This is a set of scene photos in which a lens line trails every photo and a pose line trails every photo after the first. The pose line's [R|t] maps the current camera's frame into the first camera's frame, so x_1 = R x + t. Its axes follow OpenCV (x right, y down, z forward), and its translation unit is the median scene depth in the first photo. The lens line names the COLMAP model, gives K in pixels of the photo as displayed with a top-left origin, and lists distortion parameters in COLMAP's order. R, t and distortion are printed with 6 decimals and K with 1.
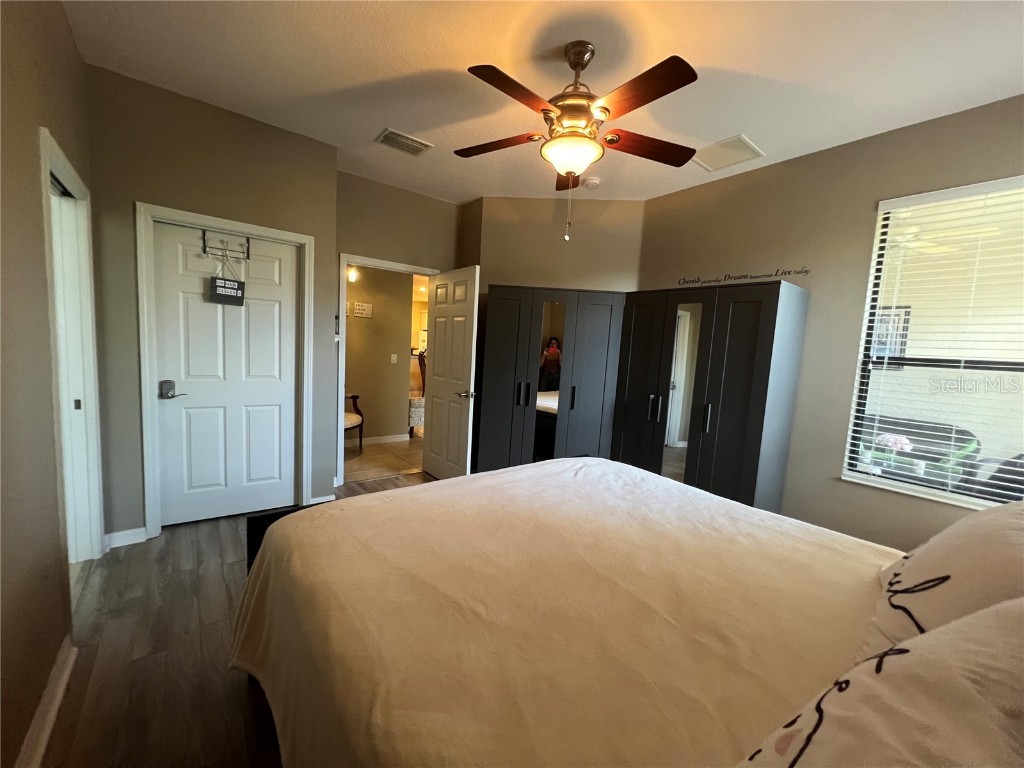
lens RADIAL K [[411.3, 0, 509.7], [0, 411.3, 388.5], [0, 0, 1]] dist [-0.001377, -0.000652]
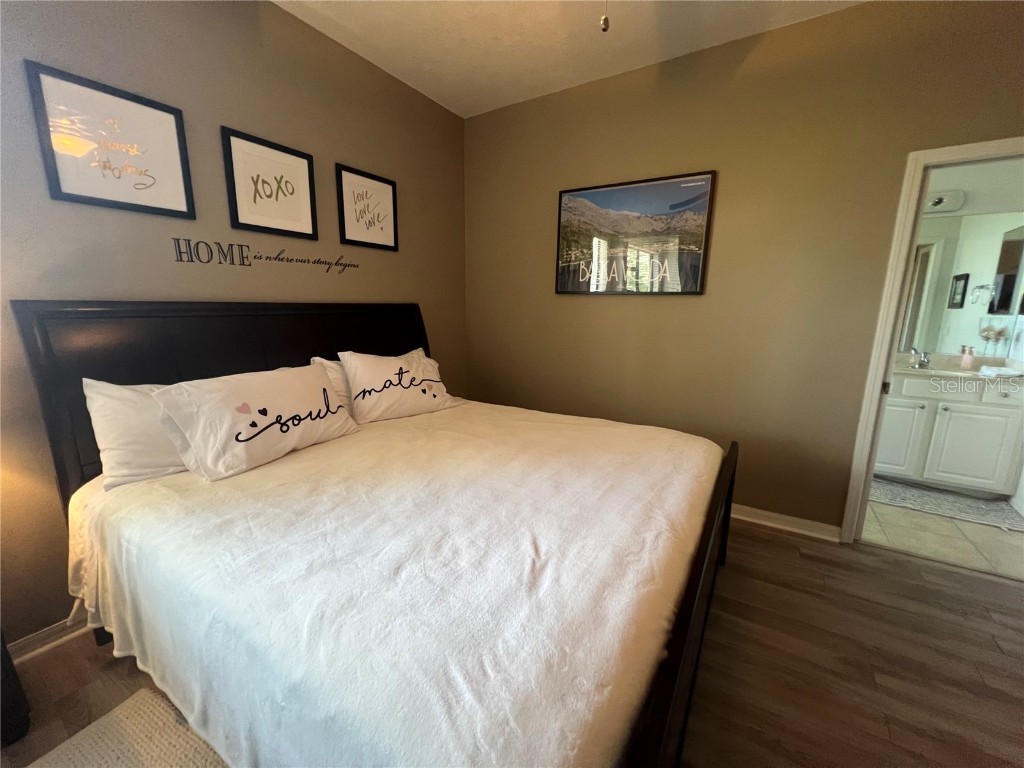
lens RADIAL K [[409.0, 0, 512.8], [0, 409.0, 384.3], [0, 0, 1]] dist [-0.001388, 0.000123]
pose [[-0.938115, 0.000482, -0.346323, 0.383270], [-0.094476, 0.961715, 0.257252, -0.105904], [0.333188, 0.274051, -0.902154, 1.485659]]
